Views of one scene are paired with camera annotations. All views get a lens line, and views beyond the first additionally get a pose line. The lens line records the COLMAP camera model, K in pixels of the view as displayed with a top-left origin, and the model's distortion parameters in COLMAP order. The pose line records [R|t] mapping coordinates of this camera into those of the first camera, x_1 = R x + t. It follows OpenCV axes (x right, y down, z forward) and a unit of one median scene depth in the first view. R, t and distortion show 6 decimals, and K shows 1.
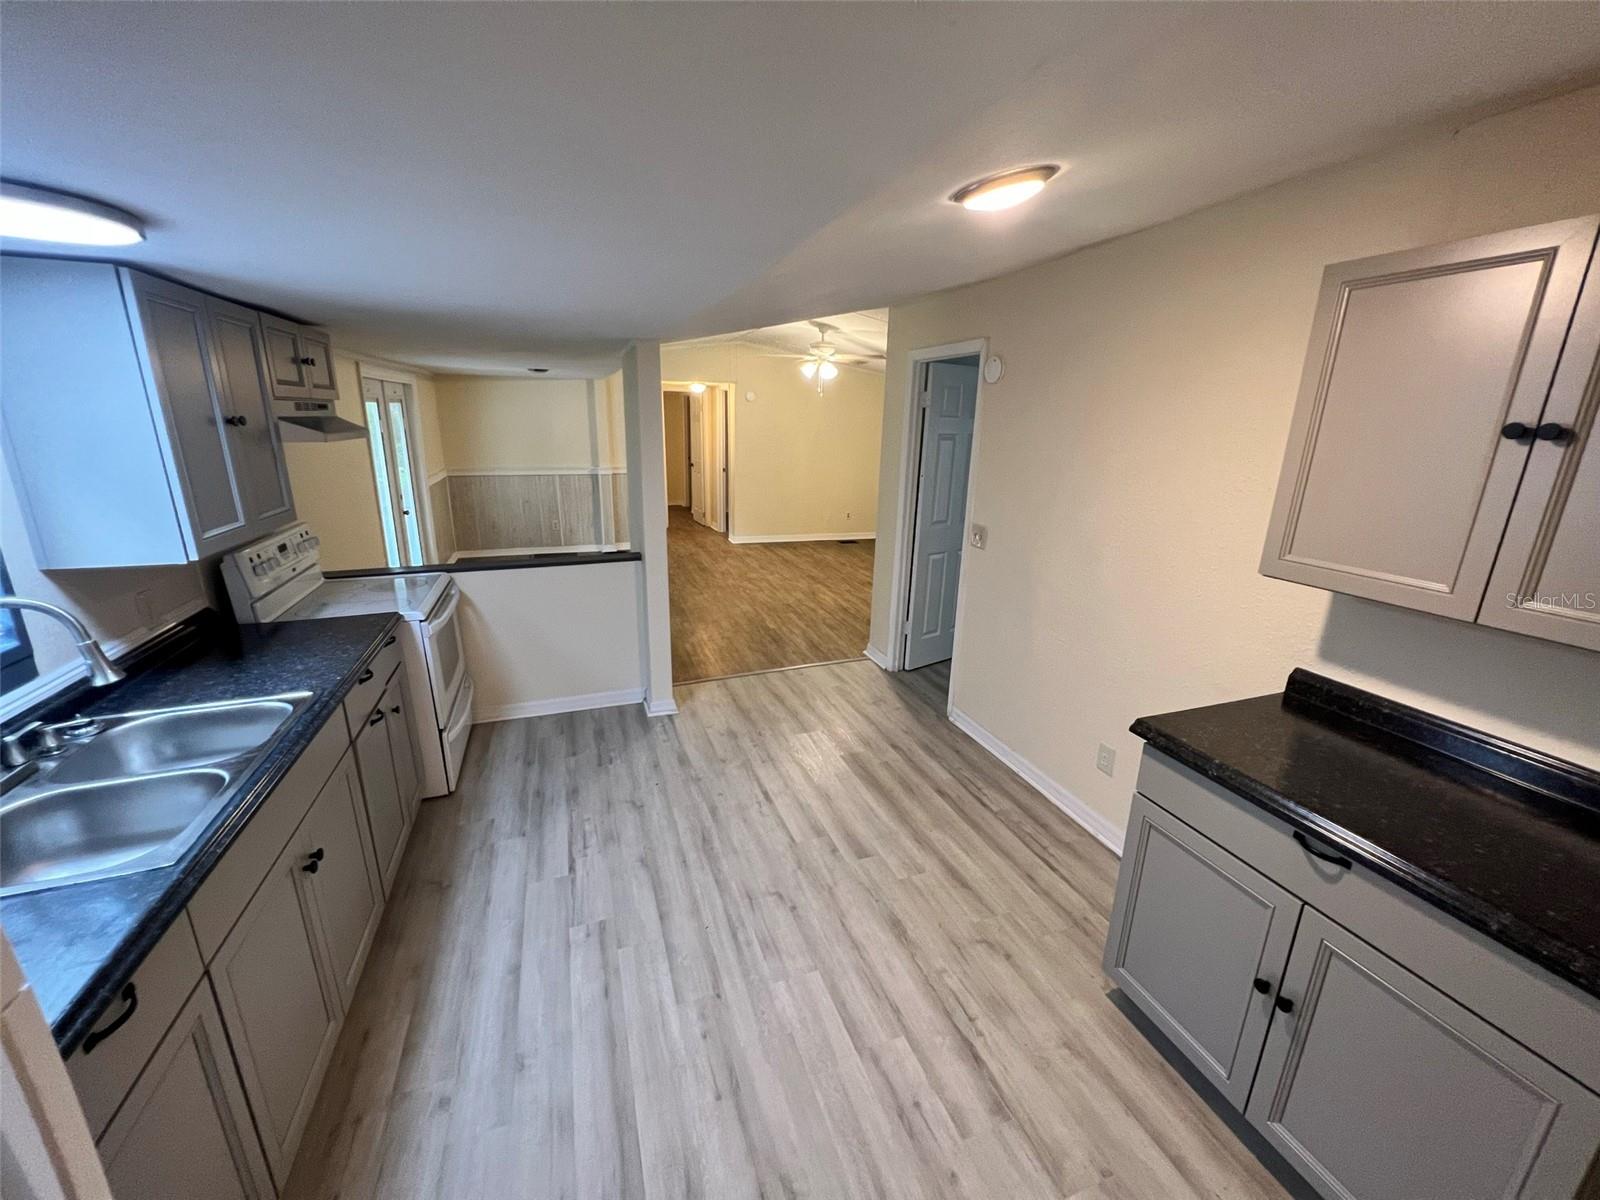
lens RADIAL K [[639.0, 0, 802.0], [0, 639.0, 595.2], [0, 0, 1]] dist [-0.001835, 0.000848]
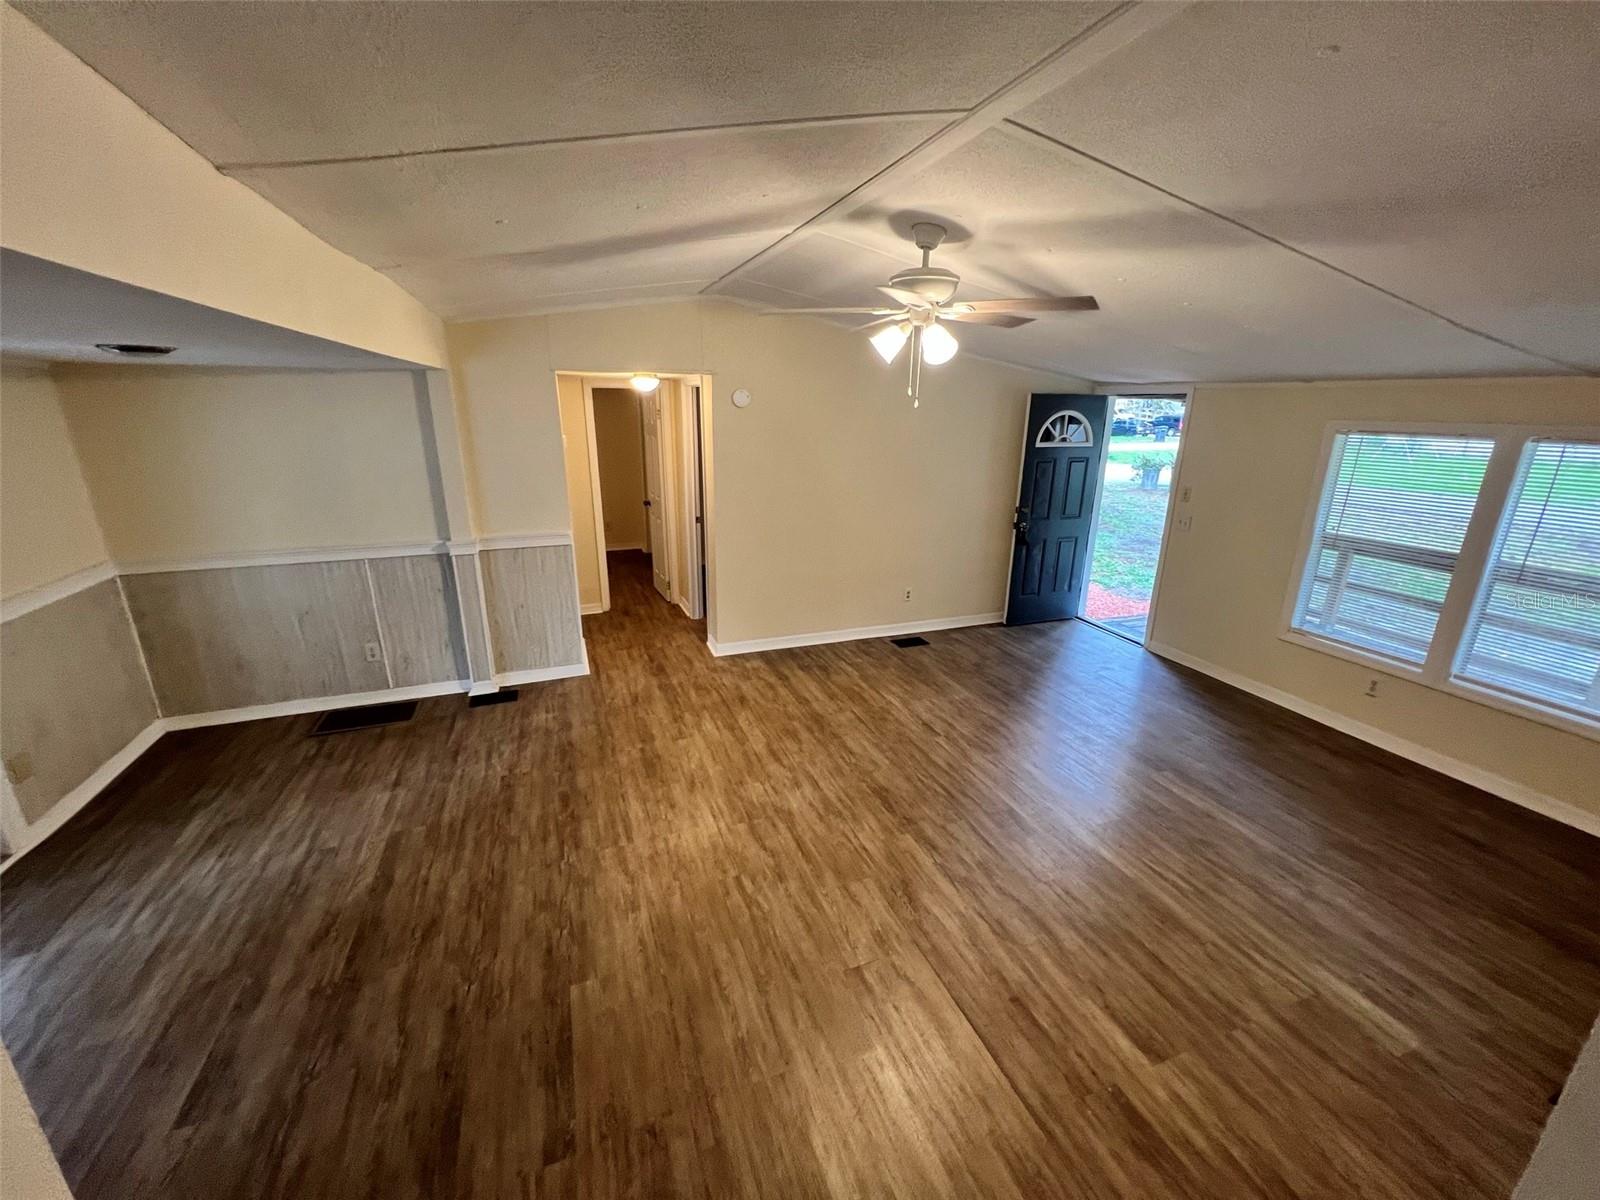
lens RADIAL K [[639.0, 0, 798.3], [0, 639.0, 597.4], [0, 0, 1]] dist [-0.001835, 0.000848]
pose [[0.999783, -0.016185, 0.013127, -0.123715], [0.015859, 0.999574, 0.024518, -0.455707], [-0.013518, -0.024305, 0.999613, 1.334718]]
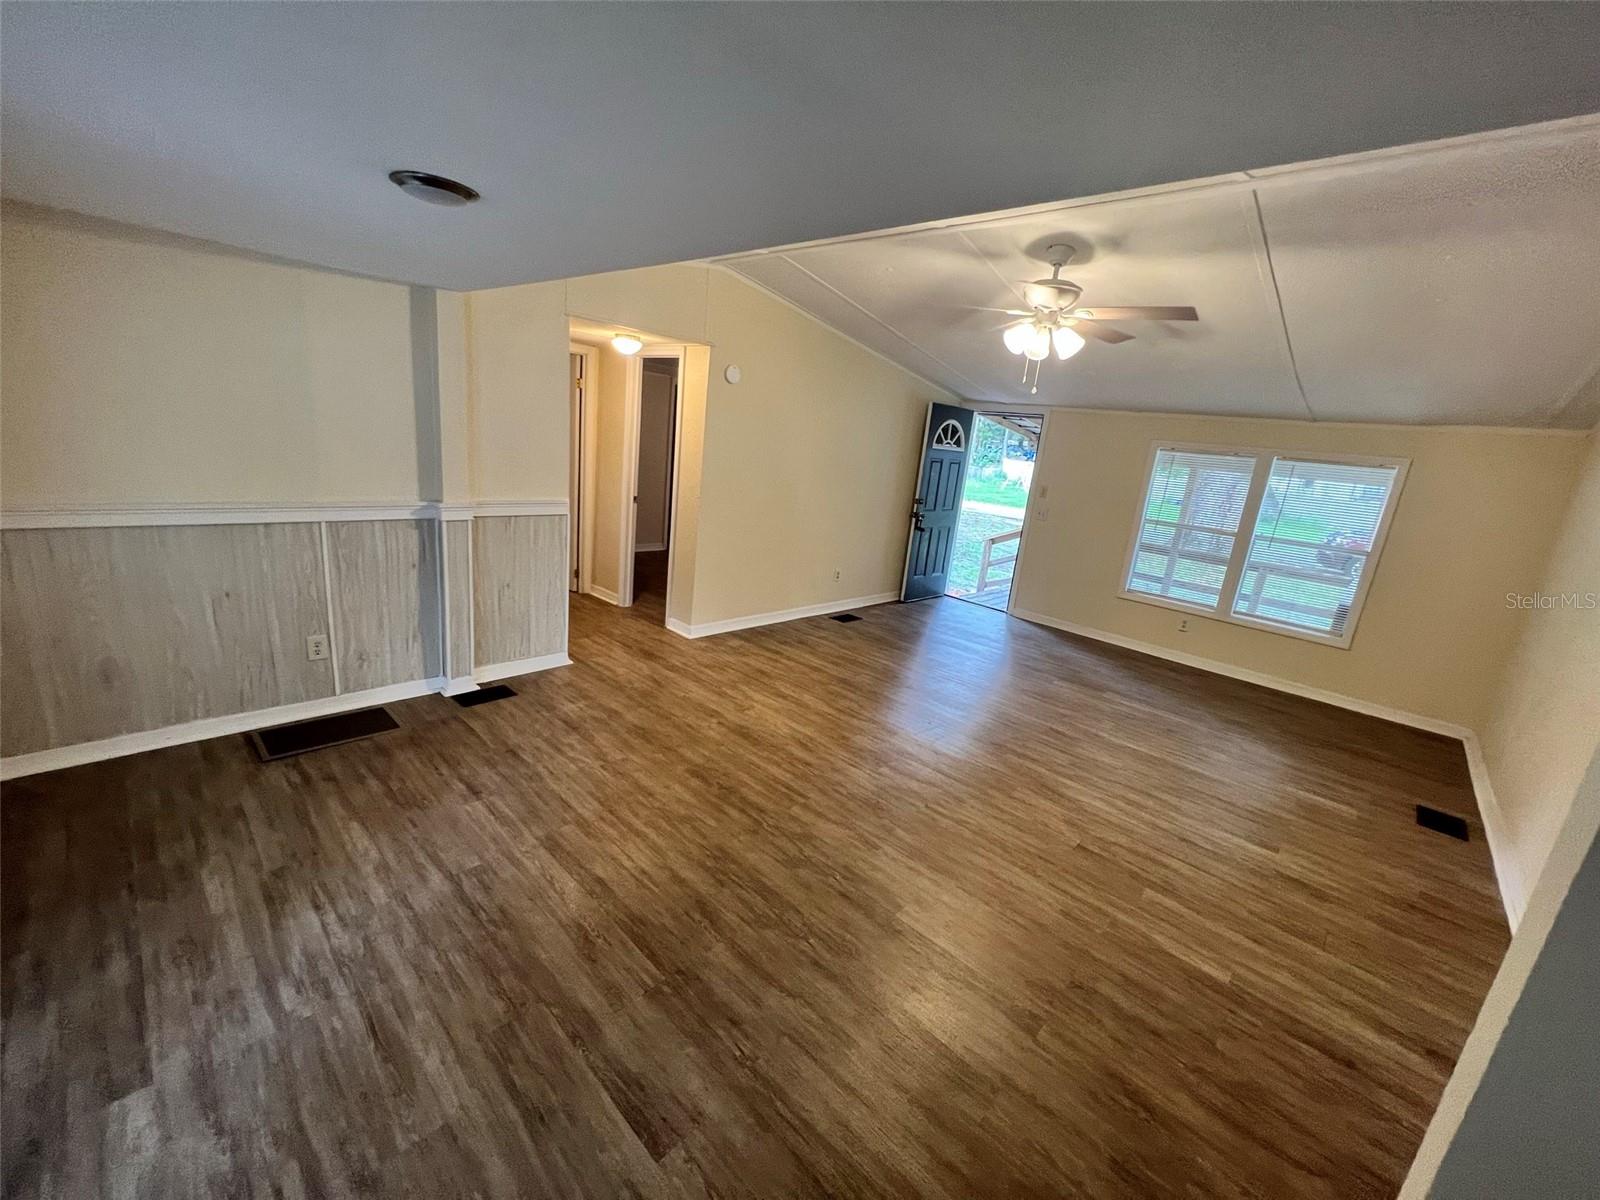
lens RADIAL K [[639.0, 0, 799.2], [0, 639.0, 597.7], [0, 0, 1]] dist [-0.001835, 0.000848]
pose [[0.889972, -0.044613, 0.453827, -0.844346], [0.040840, 0.999001, 0.018118, -0.380601], [-0.454182, 0.002410, 0.890906, 1.451246]]
